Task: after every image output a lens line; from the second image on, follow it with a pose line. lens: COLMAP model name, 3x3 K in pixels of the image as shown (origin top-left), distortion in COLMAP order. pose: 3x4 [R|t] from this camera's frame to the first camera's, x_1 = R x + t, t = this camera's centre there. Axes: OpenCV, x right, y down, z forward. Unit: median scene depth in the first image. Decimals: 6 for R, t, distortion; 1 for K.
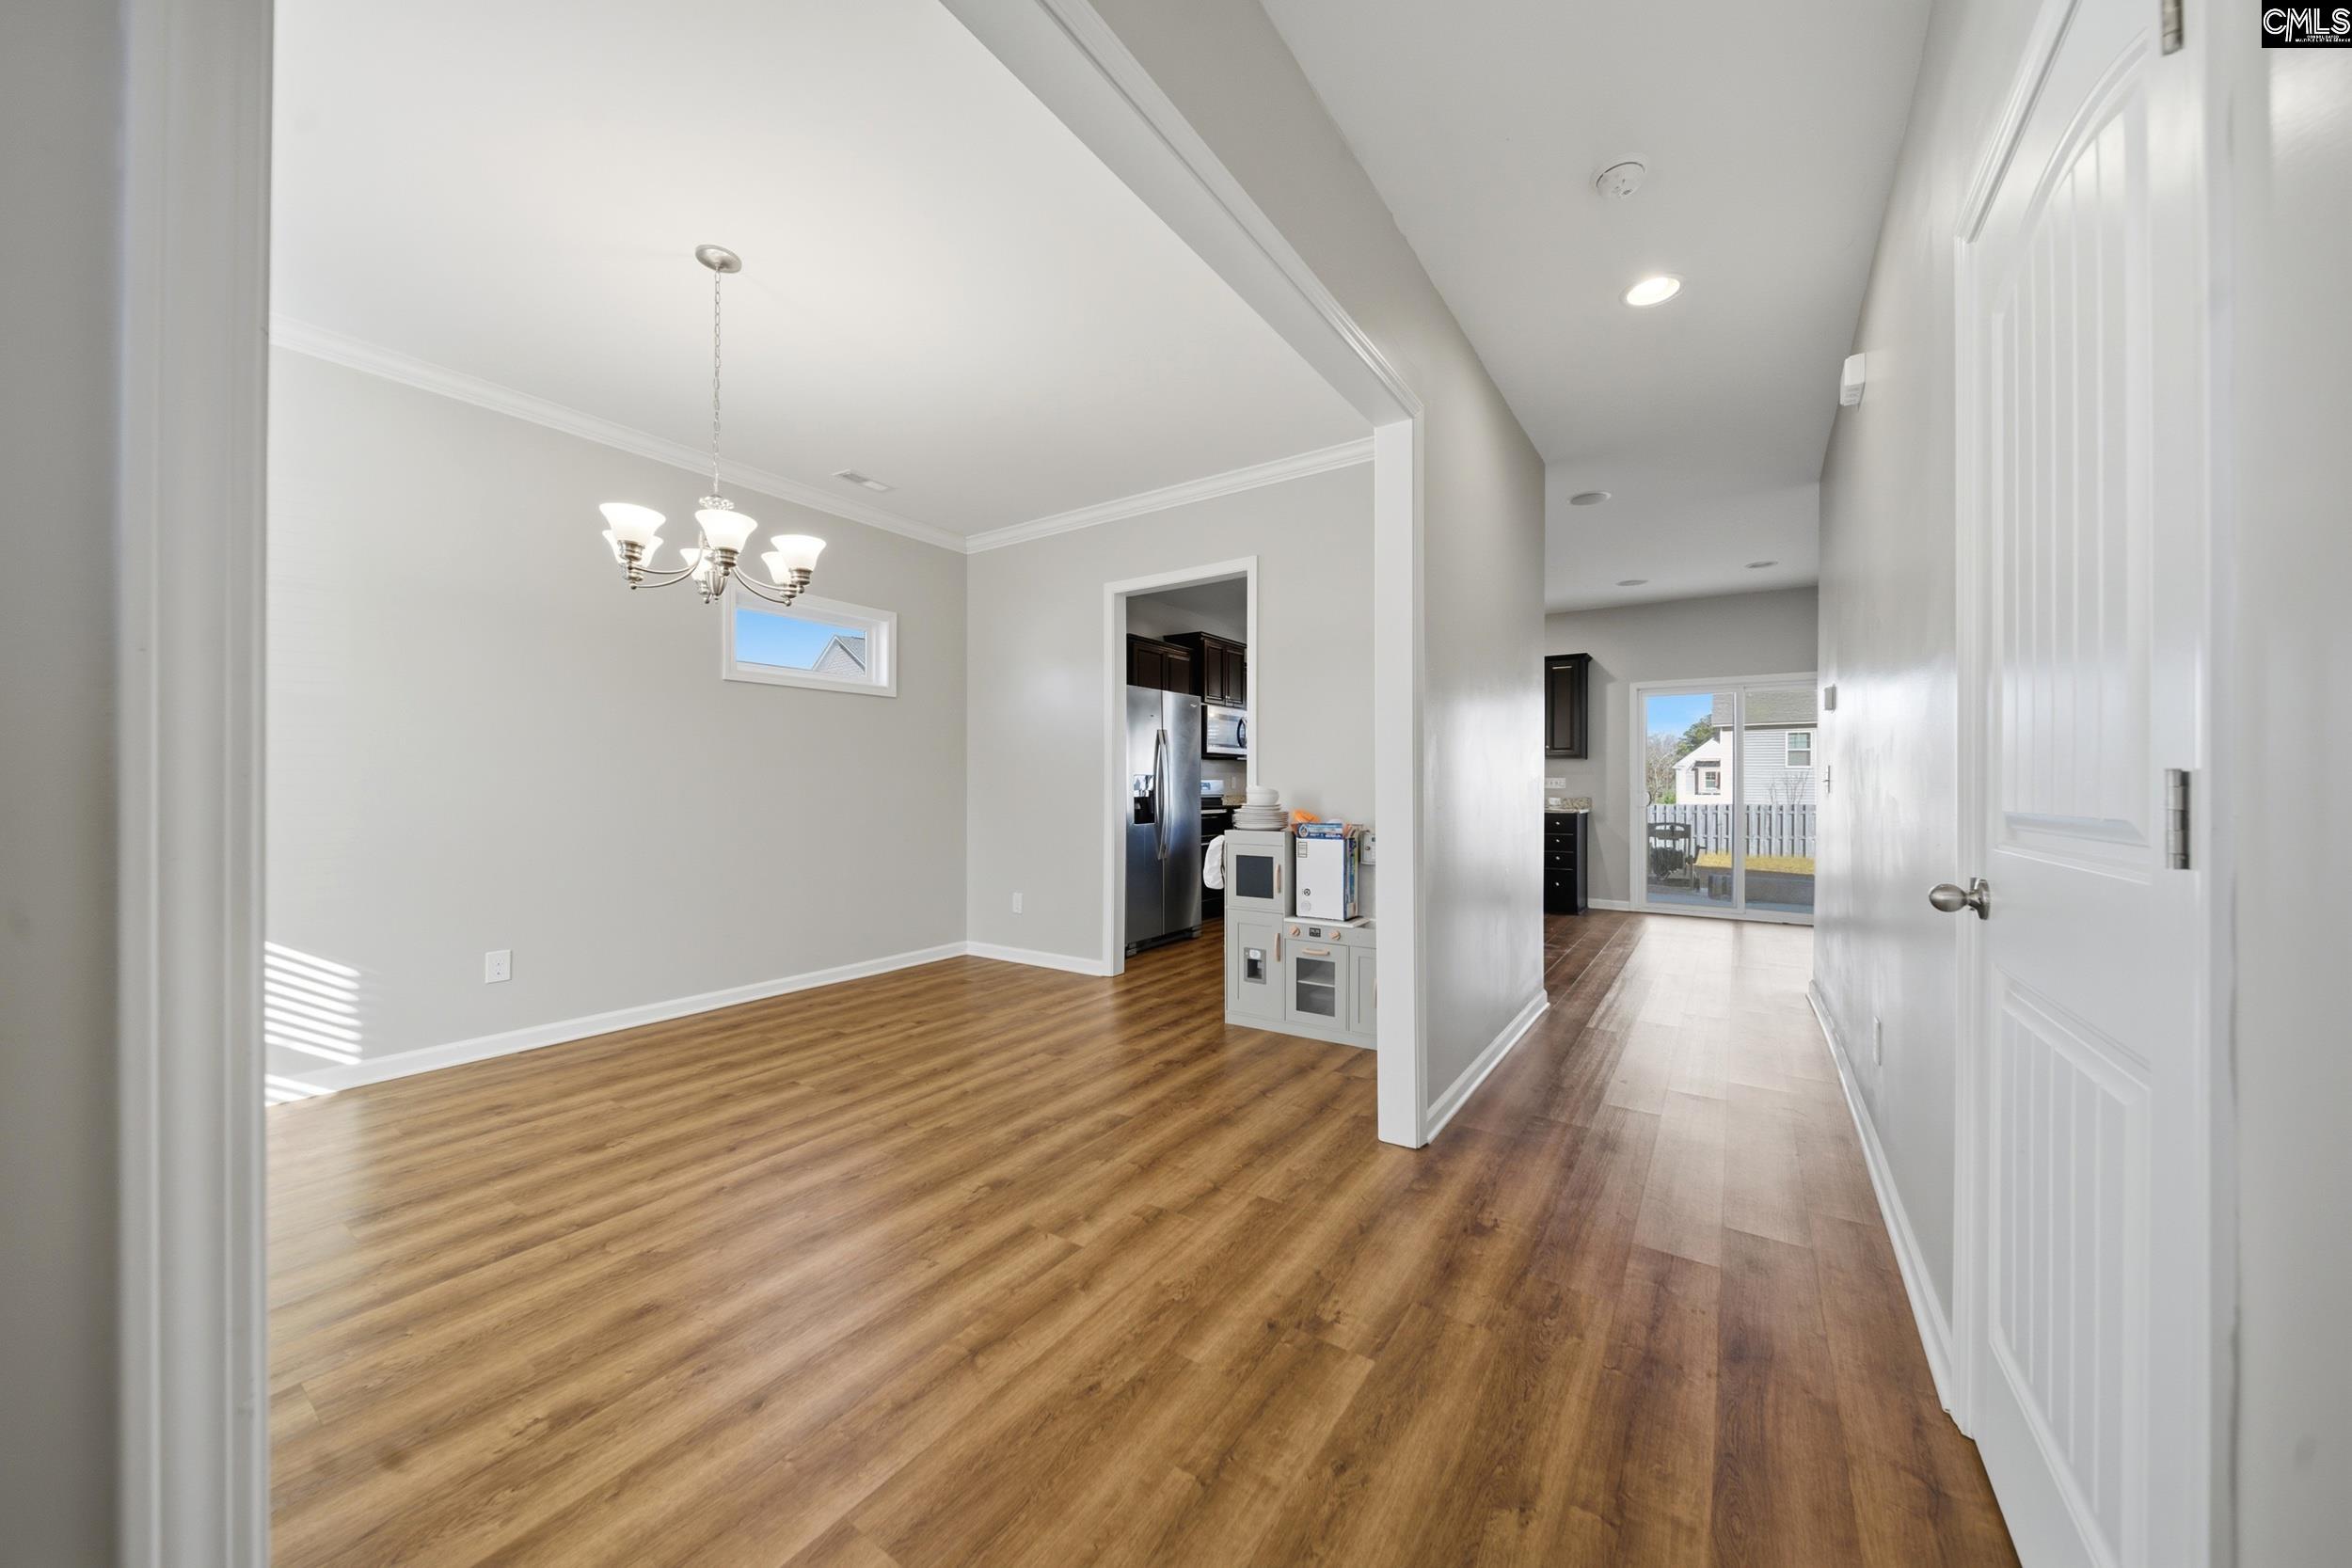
lens RADIAL K [[821.9, 0, 1179.8], [0, 821.9, 786.8], [0, 0, 1]] dist [-0.001926, -0.000157]
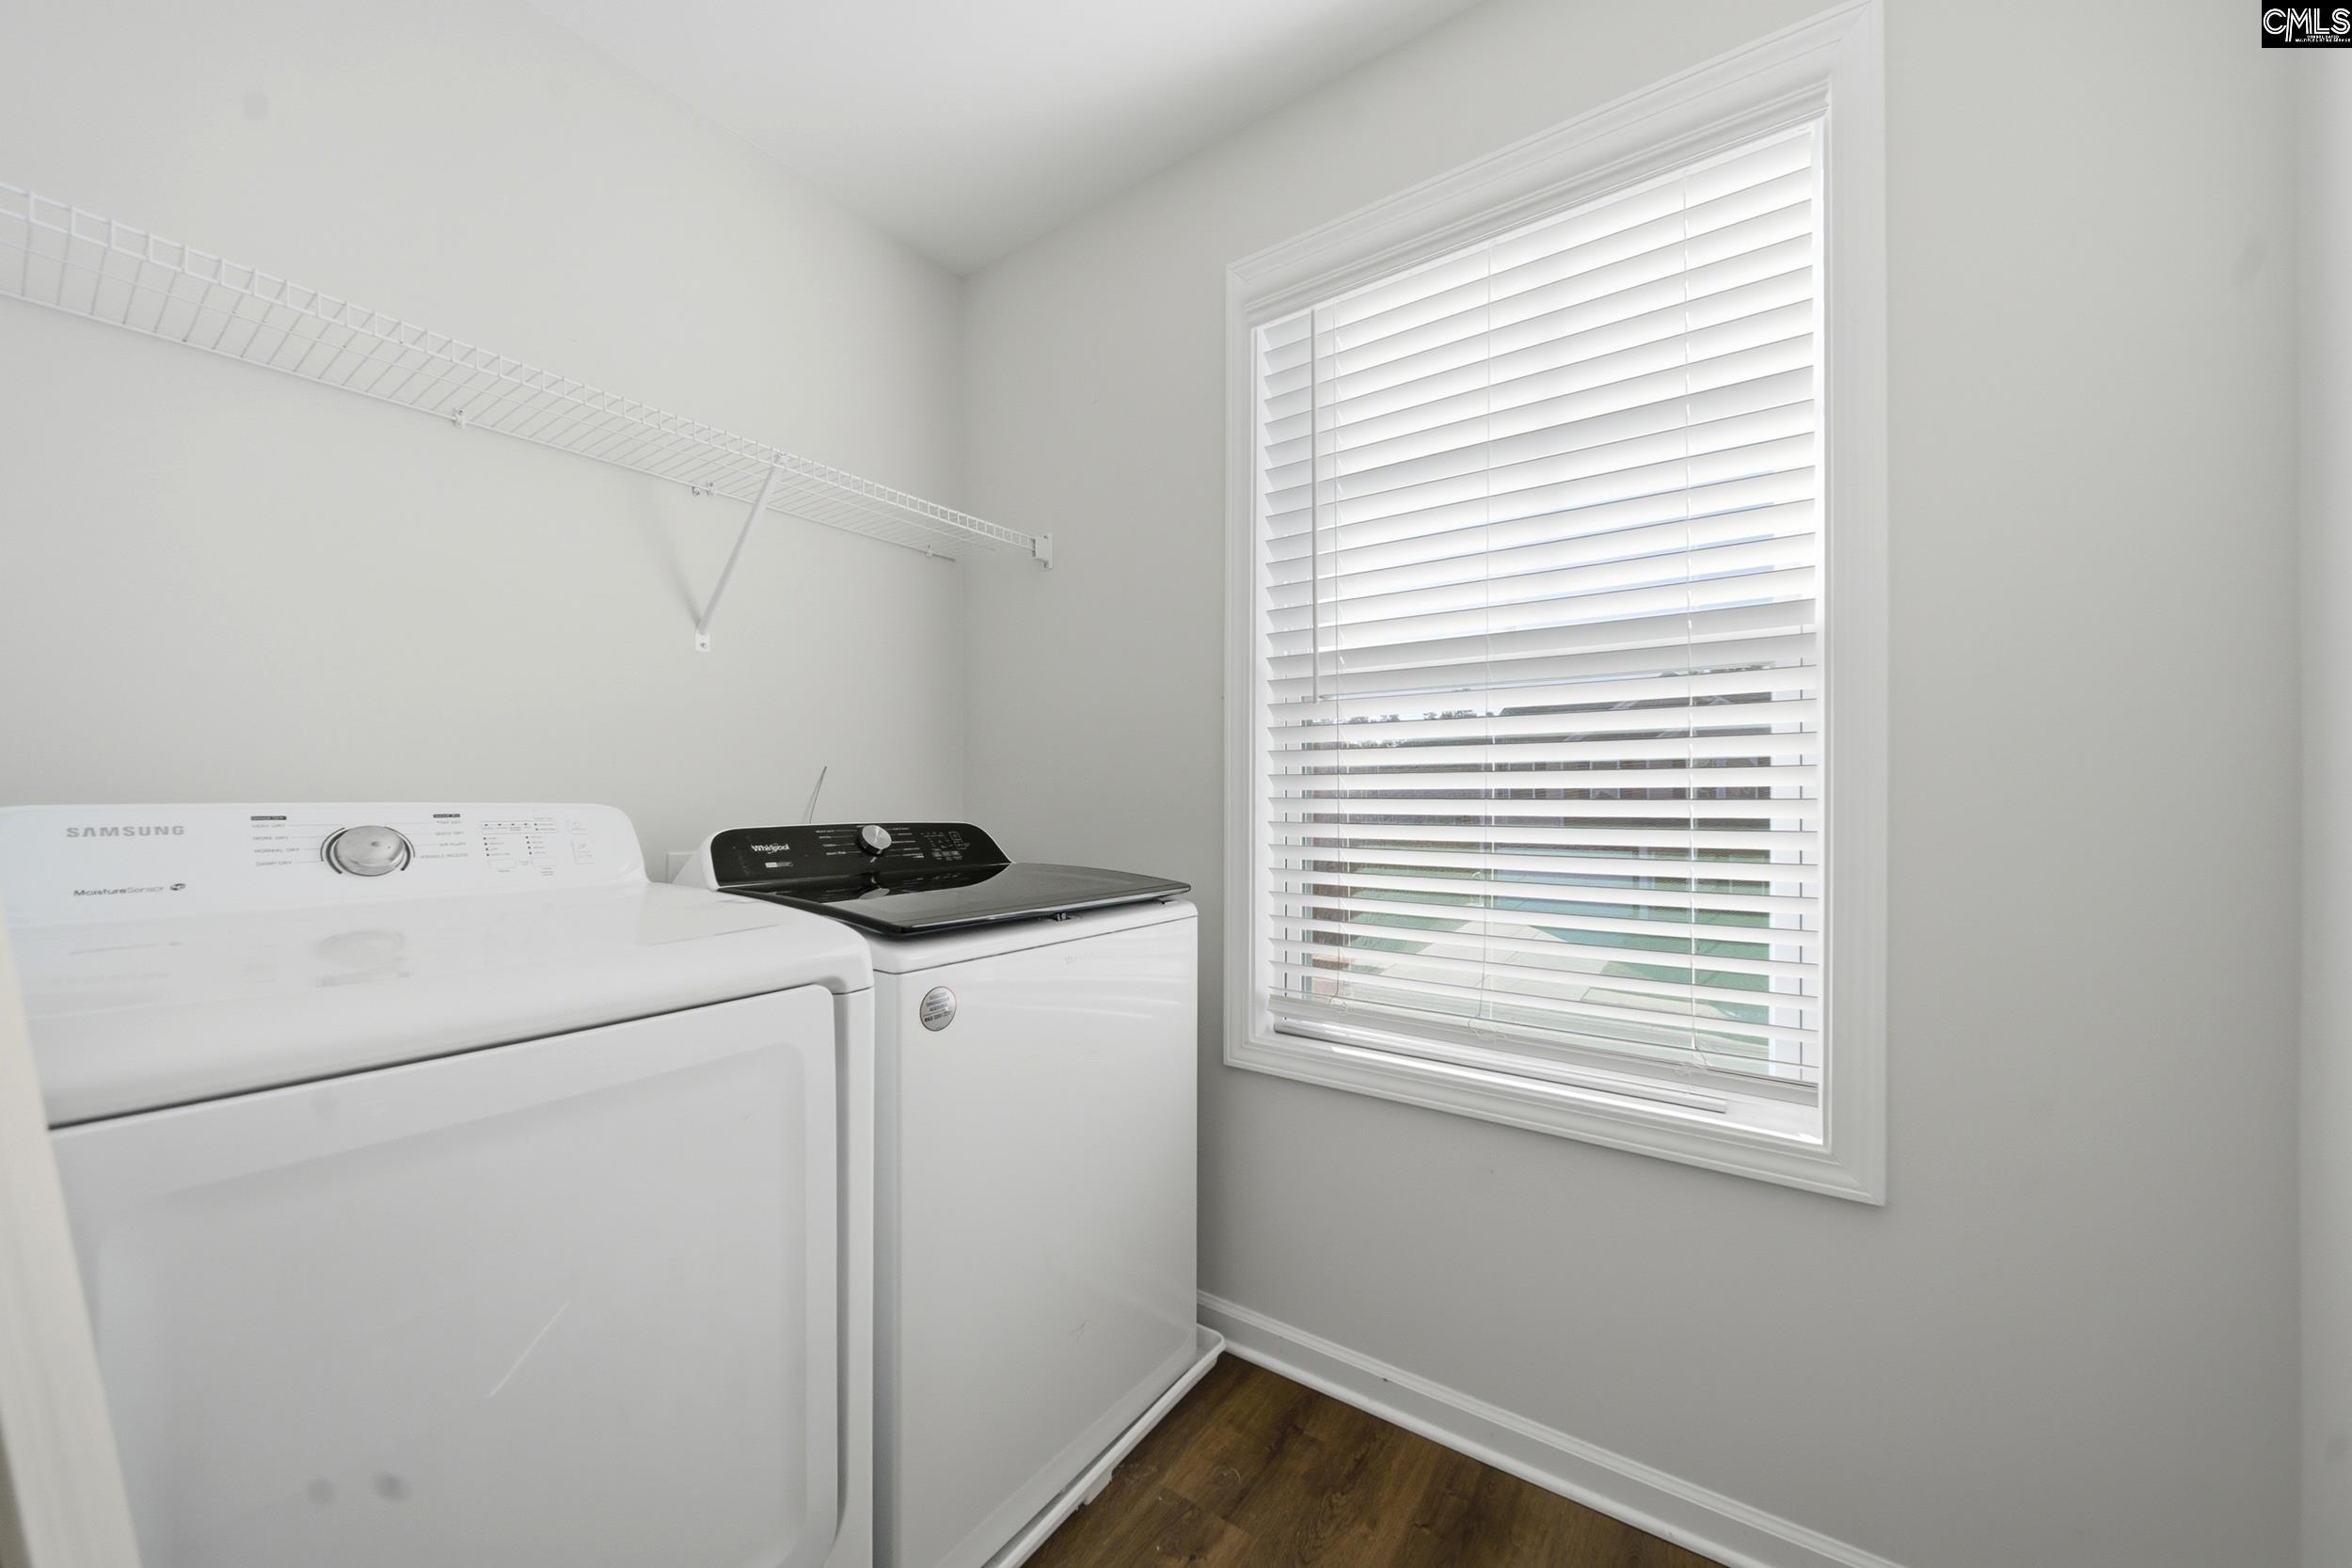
lens RADIAL K [[821.9, 0, 1179.8], [0, 821.9, 786.8], [0, 0, 1]] dist [-0.001926, -0.000157]
pose [[-0.999892, -0.001782, 0.014614, 0.166066], [-0.001887, 0.999972, -0.007202, 0.001880], [-0.014601, -0.007229, -0.999867, 2.064491]]
